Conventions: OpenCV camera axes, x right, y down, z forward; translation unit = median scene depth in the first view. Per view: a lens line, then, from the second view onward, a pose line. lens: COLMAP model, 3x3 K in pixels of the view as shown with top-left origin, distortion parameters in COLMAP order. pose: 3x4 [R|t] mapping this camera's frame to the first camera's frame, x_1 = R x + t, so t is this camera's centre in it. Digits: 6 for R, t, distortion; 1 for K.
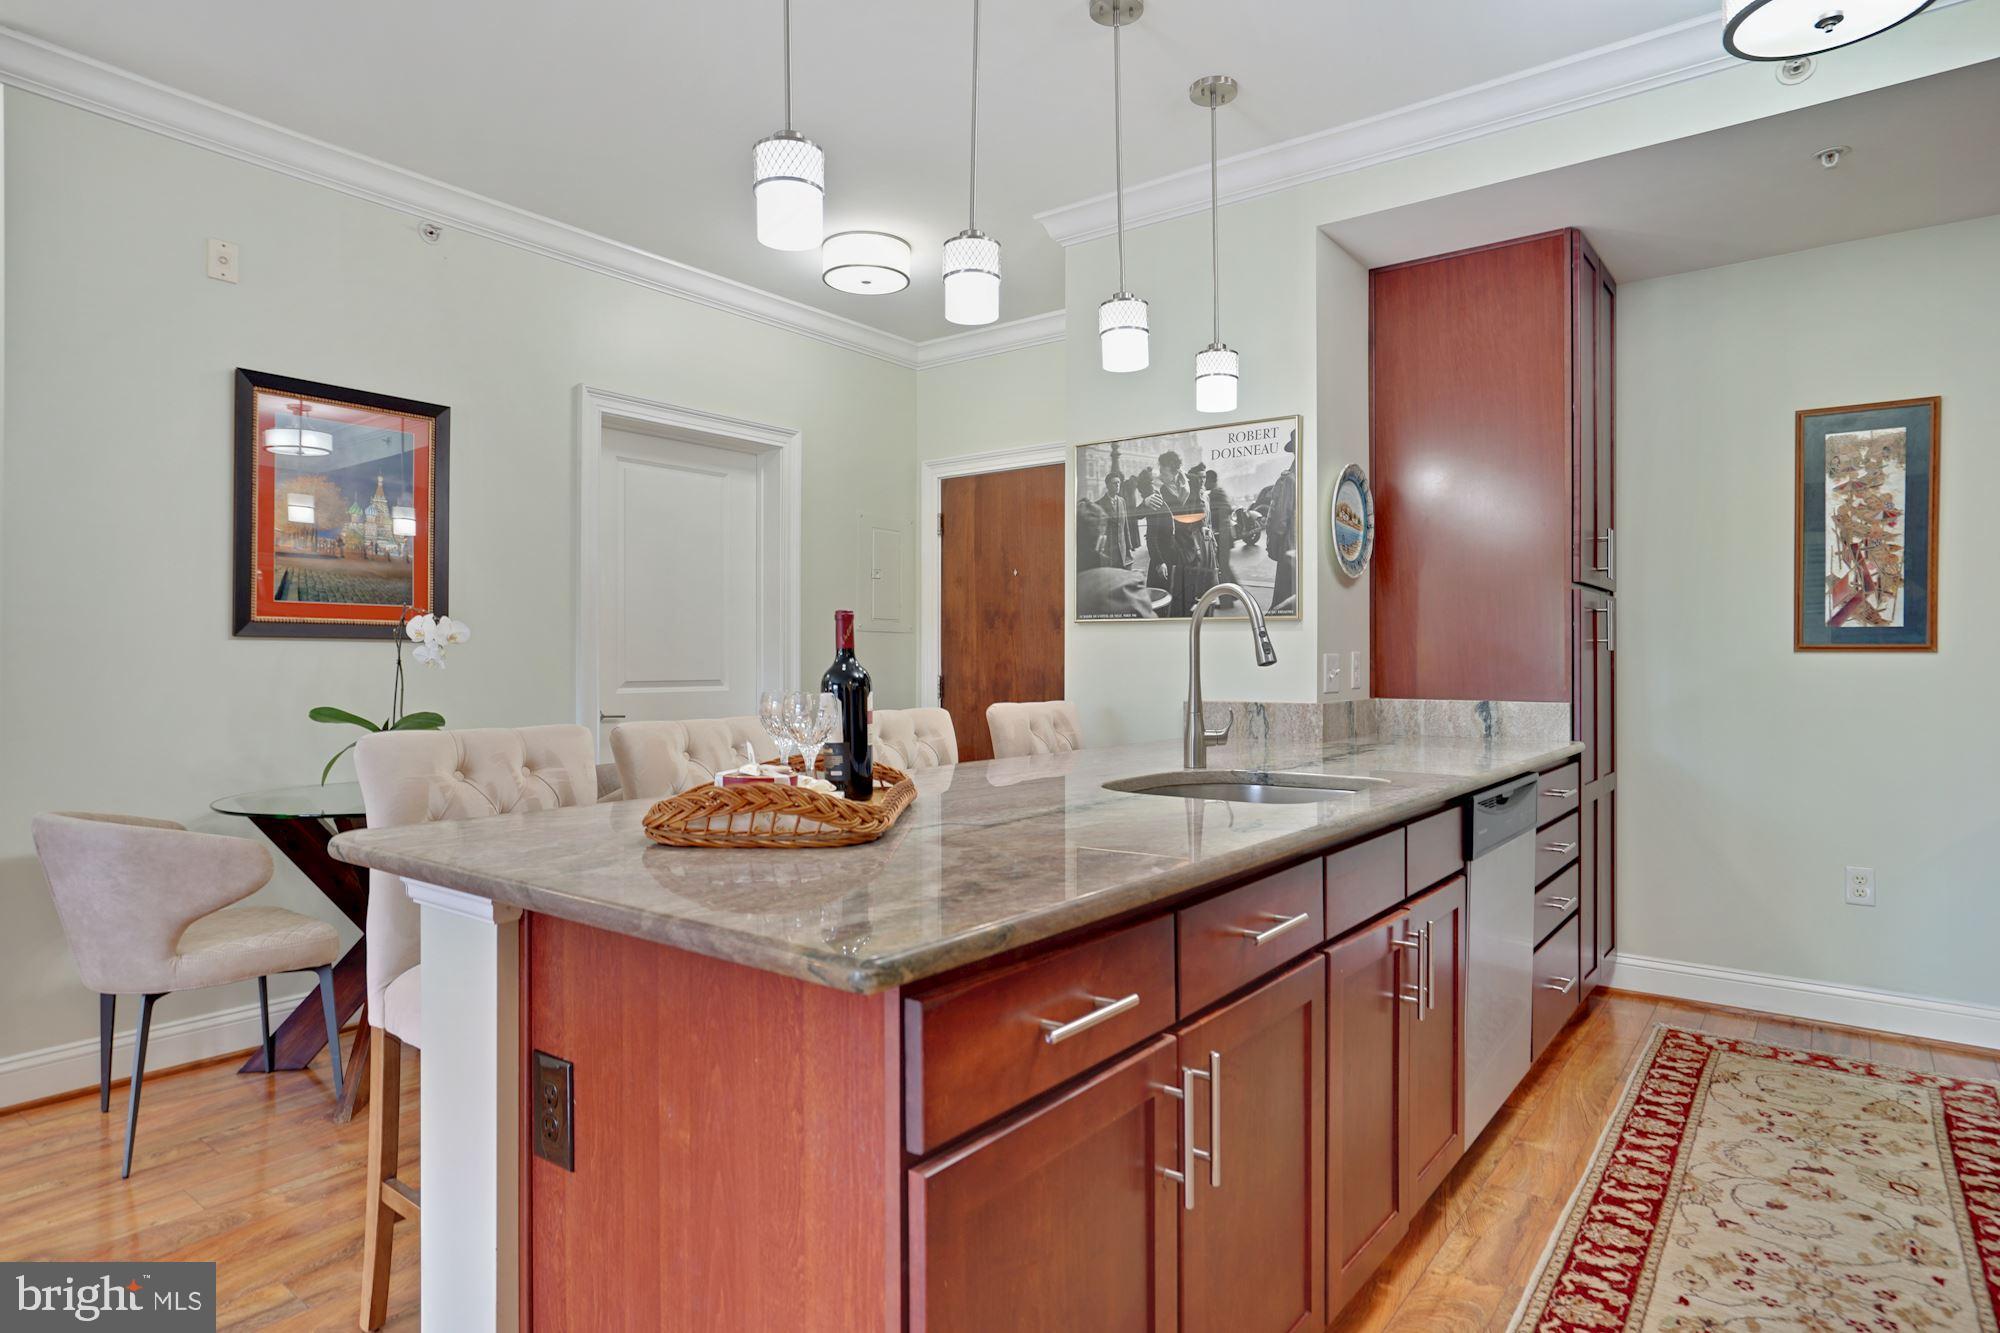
lens RADIAL K [[1117.2, 0, 1015.7], [0, 1117.2, 659.8], [0, 0, 1]] dist [-0.031838, 0.023620]
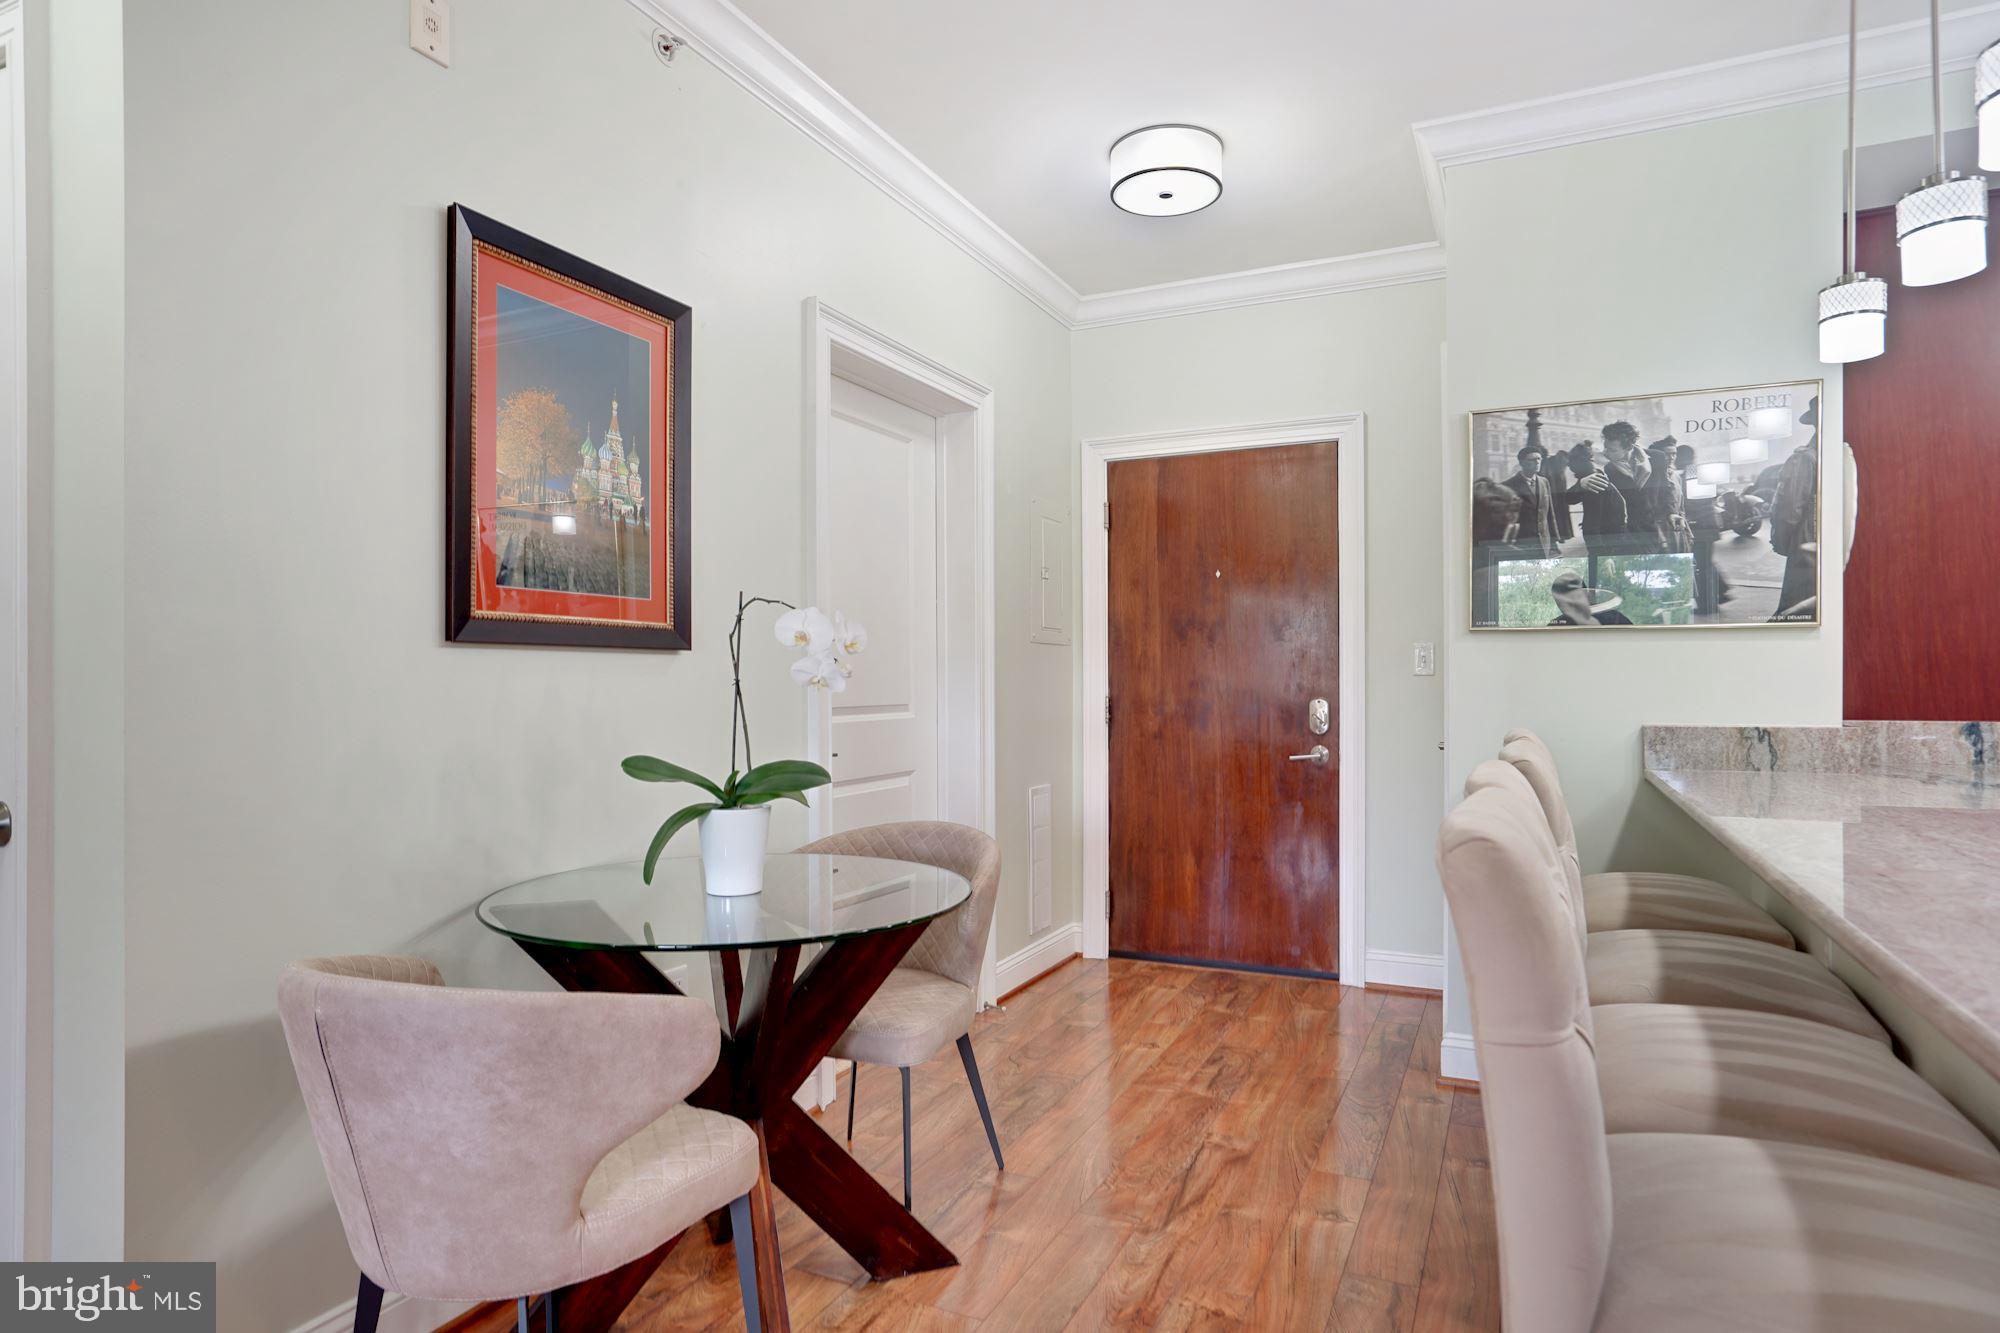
lens RADIAL K [[1117.2, 0, 1010.7], [0, 1117.2, 684.5], [0, 0, 1]] dist [-0.031838, 0.023620]
pose [[0.978540, -0.004557, 0.206006, -0.488303], [0.003351, 0.999975, 0.006203, -0.000381], [-0.206029, -0.005380, 0.978531, 0.308575]]
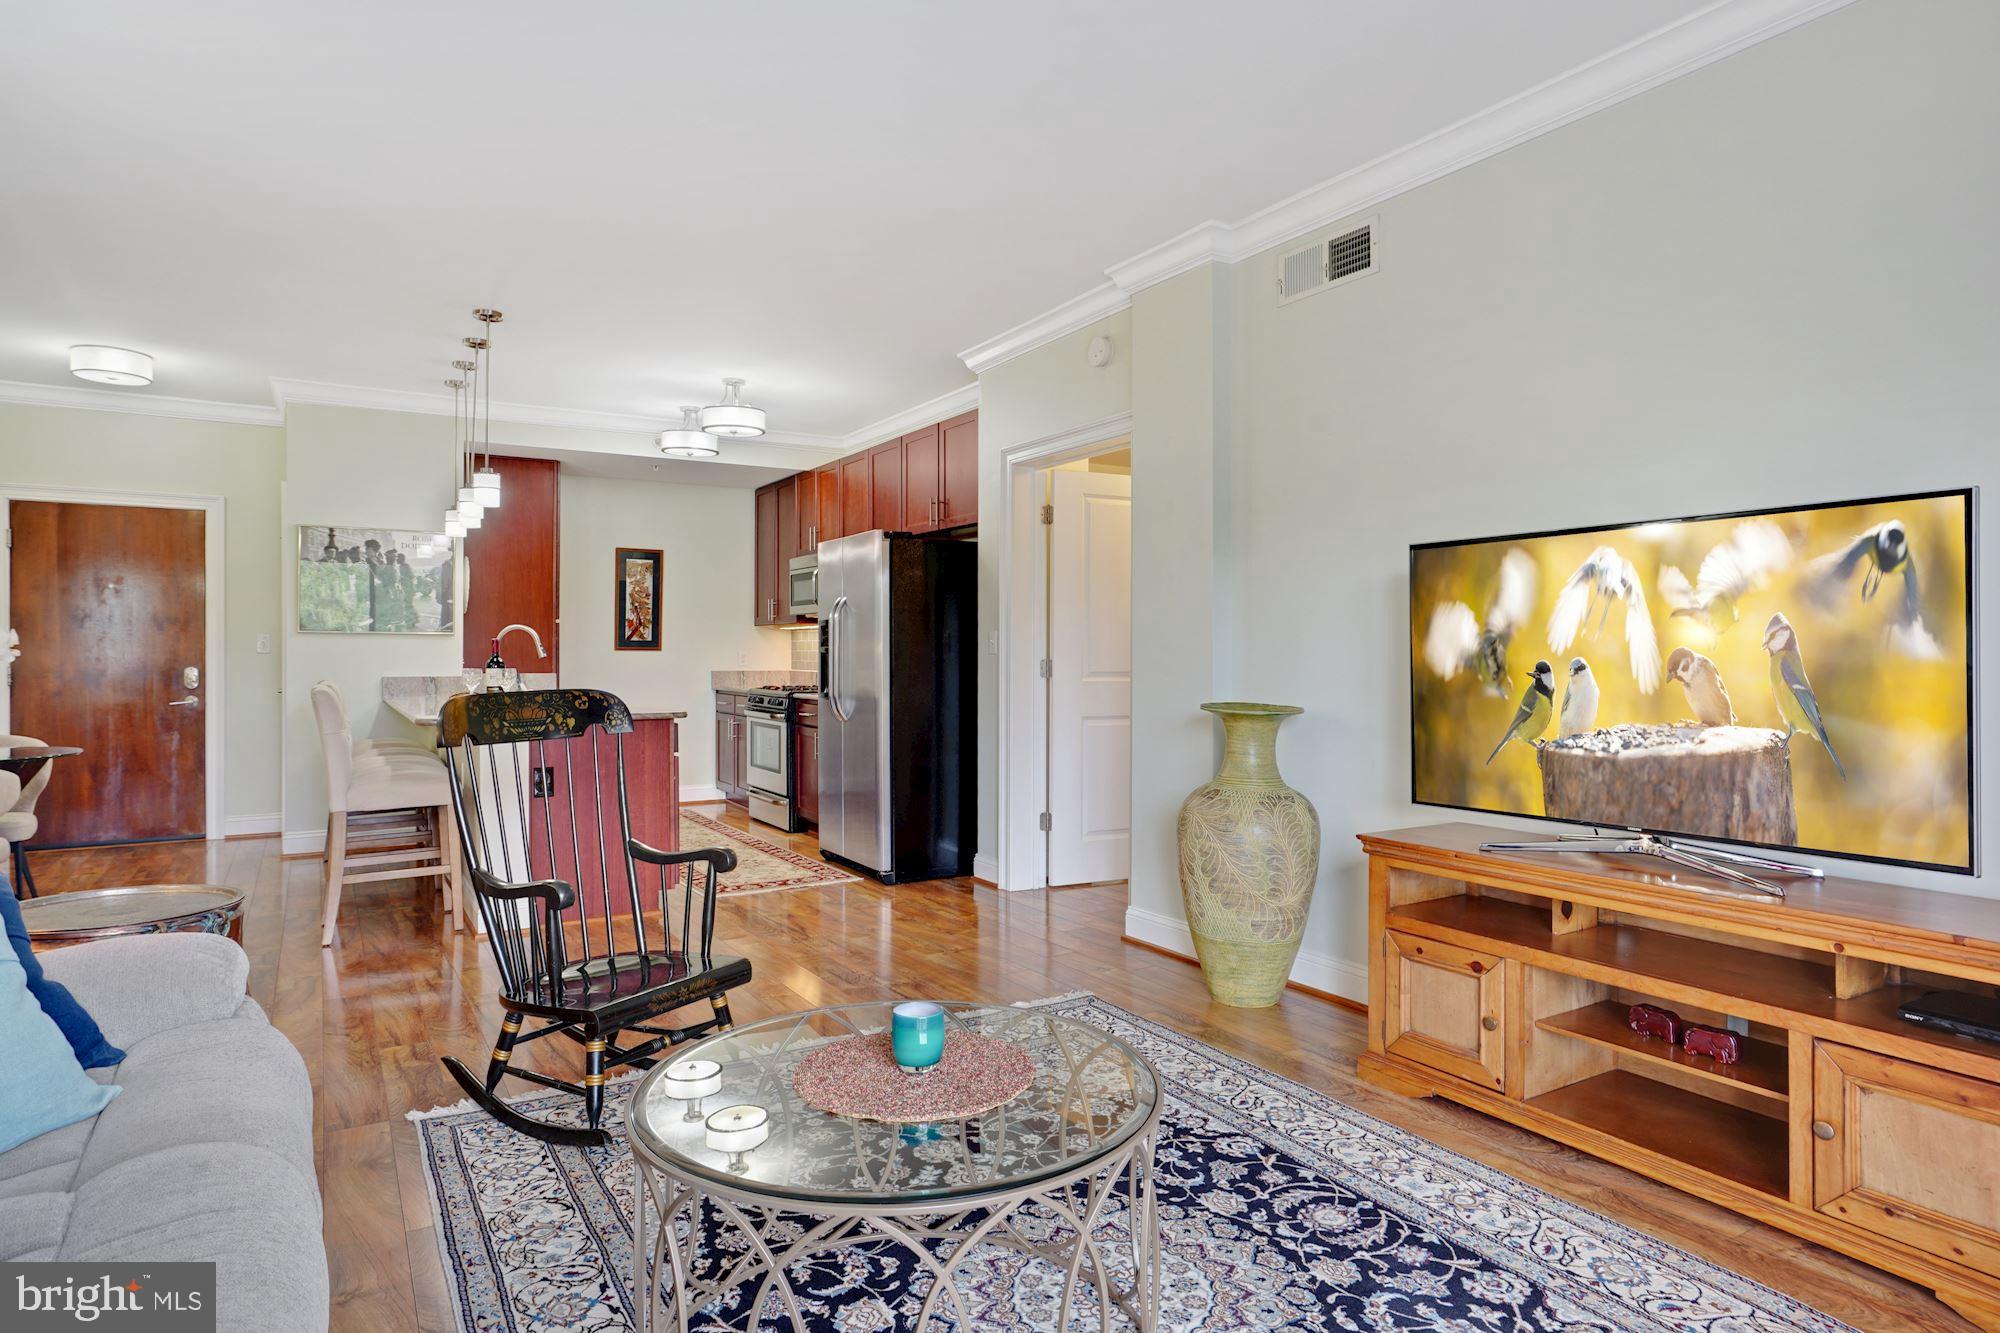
lens RADIAL K [[1117.2, 0, 1010.8], [0, 1117.2, 668.7], [0, 0, 1]] dist [-0.031838, 0.023620]
pose [[0.358314, -0.014100, 0.933495, -1.228195], [-0.003383, 0.999860, 0.016400, -0.010118], [-0.933595, -0.009034, 0.358216, -0.645195]]
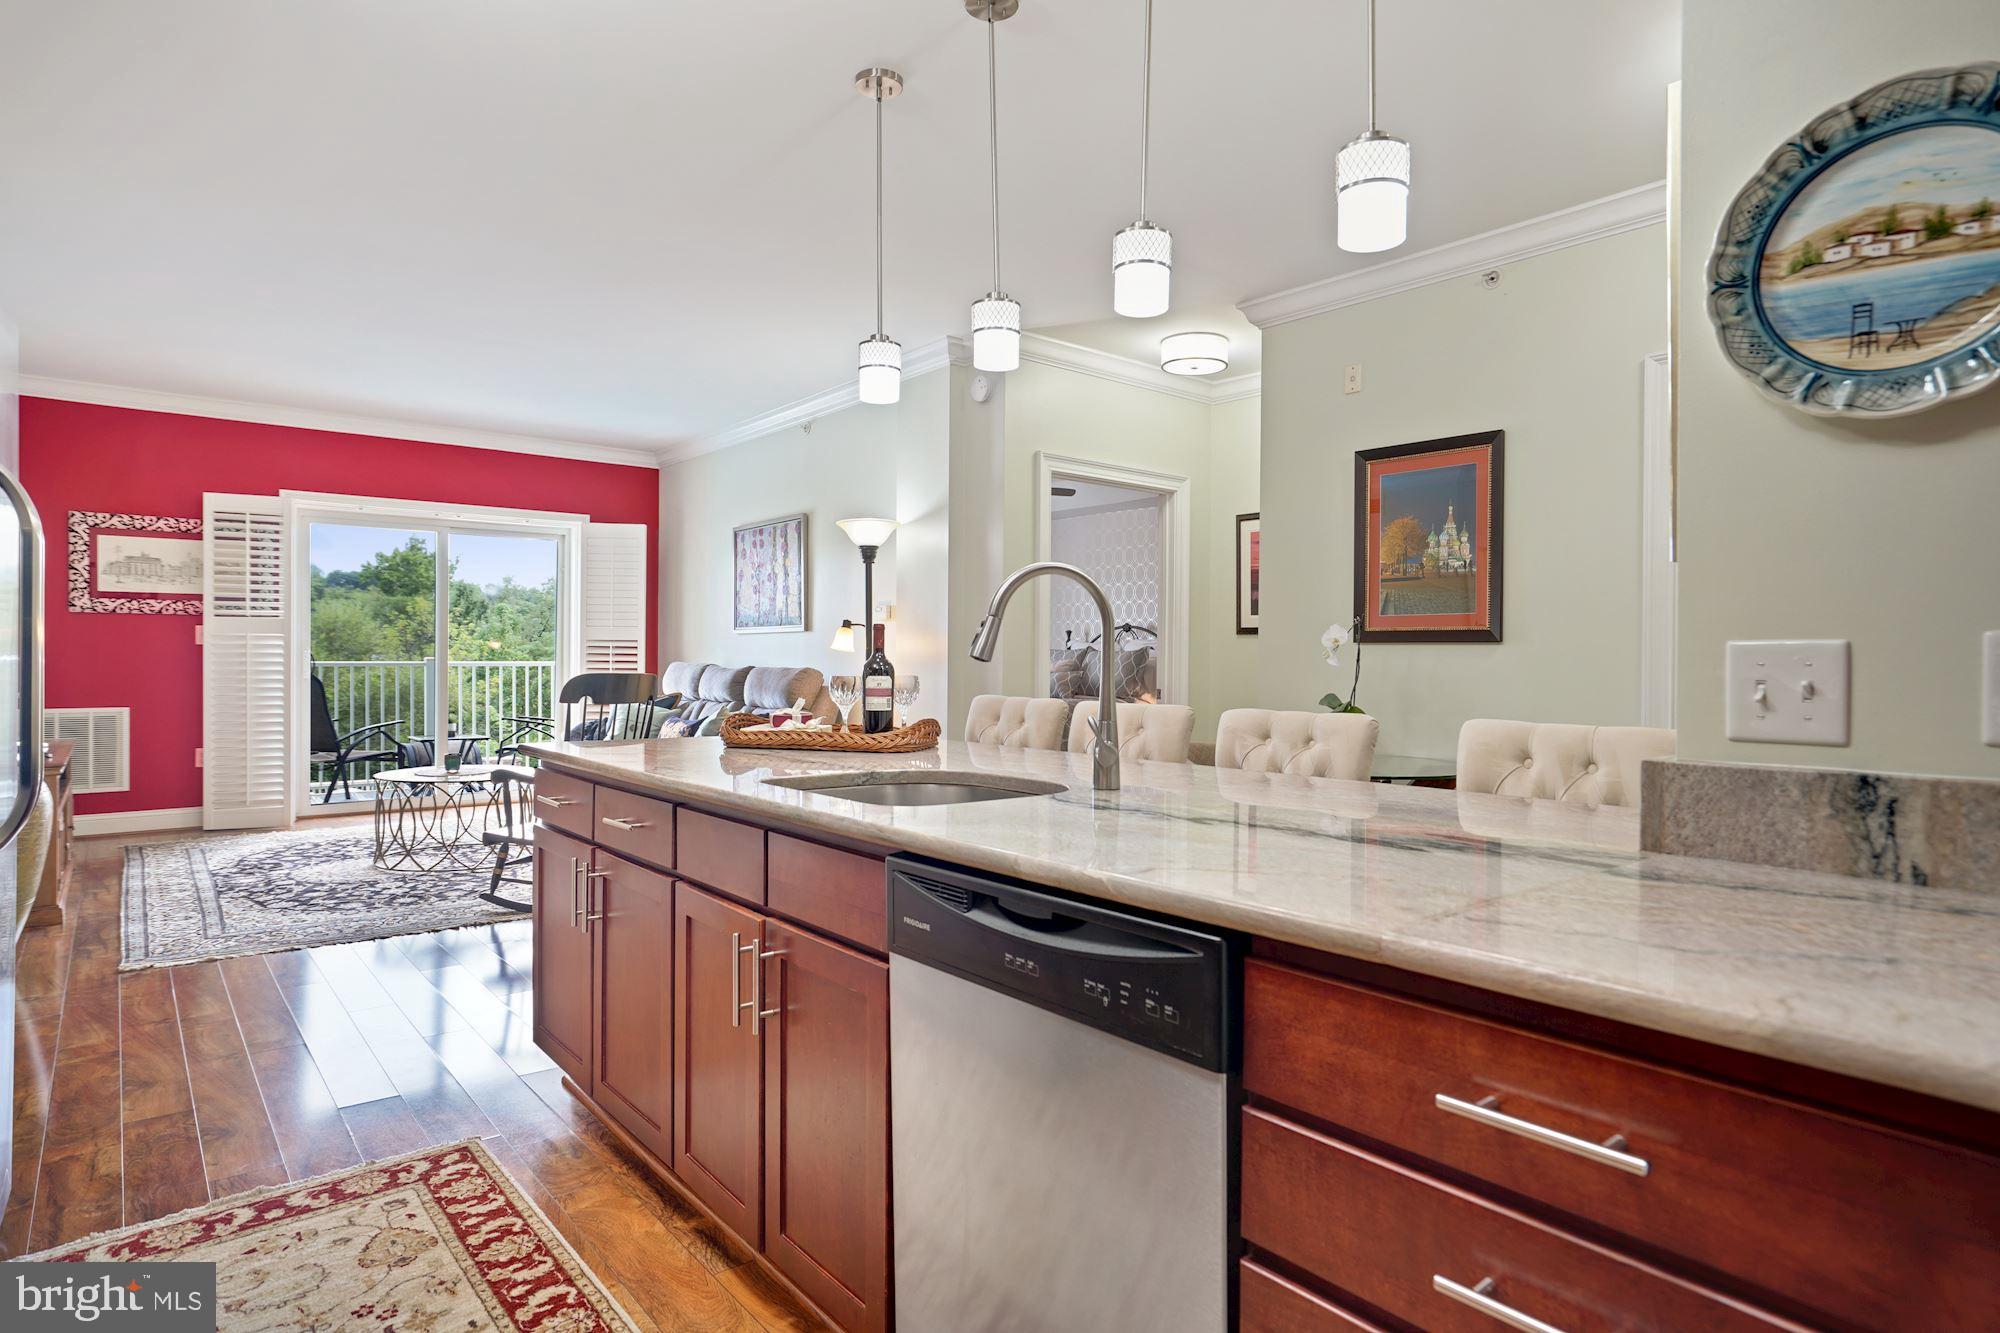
lens RADIAL K [[1103.5, 0, 1007.3], [0, 1103.5, 656.7], [0, 0, 1]] dist [-0.024873, 0.012440]
pose [[-0.241094, -0.003122, -0.970497, 0.697715], [-0.006056, 0.999980, -0.001712, 0.001046], [0.970483, 0.005465, -0.241108, 0.837714]]
